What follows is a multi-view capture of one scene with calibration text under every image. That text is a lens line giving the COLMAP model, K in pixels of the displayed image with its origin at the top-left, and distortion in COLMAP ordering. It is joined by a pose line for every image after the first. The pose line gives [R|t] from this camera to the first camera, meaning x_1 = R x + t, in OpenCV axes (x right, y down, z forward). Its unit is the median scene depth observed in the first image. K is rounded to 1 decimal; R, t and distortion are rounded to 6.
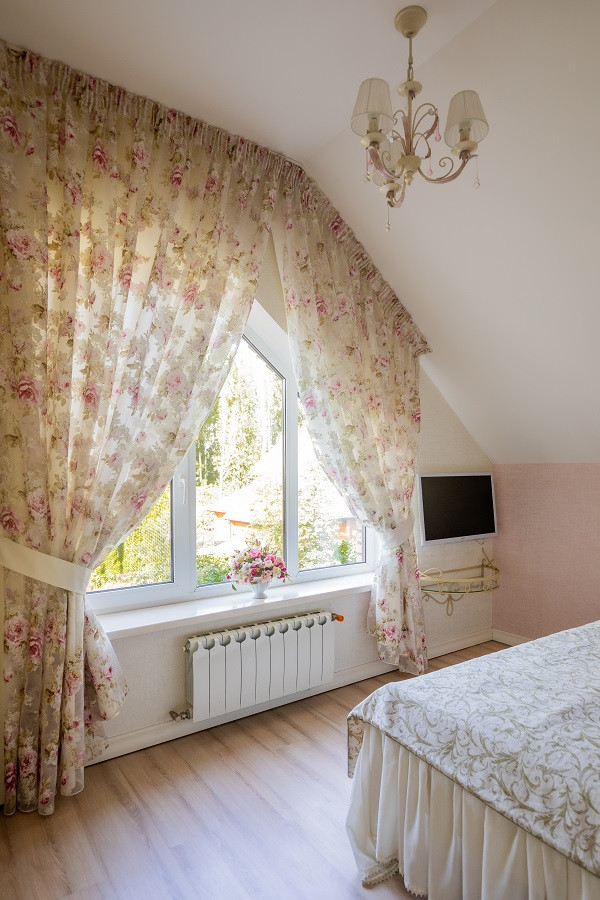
lens RADIAL K [[519.1, 0, 300.2], [0, 519.1, 449.4], [0, 0, 1]] dist [-0.000110, -0.000109]
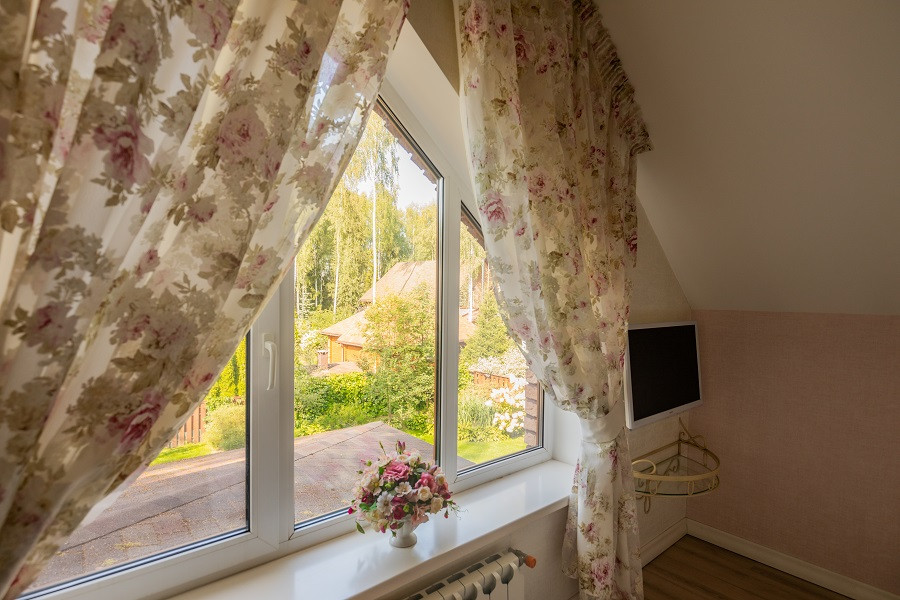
lens RADIAL K [[478.5, 0, 449.0], [0, 478.5, 293.2], [0, 0, 1]] dist [-0.004780, -0.000286]
pose [[0.996469, 0.018377, 0.081929, -0.077025], [-0.020627, 0.999431, 0.026697, -0.011338], [-0.081391, -0.028293, 0.996281, 0.468017]]
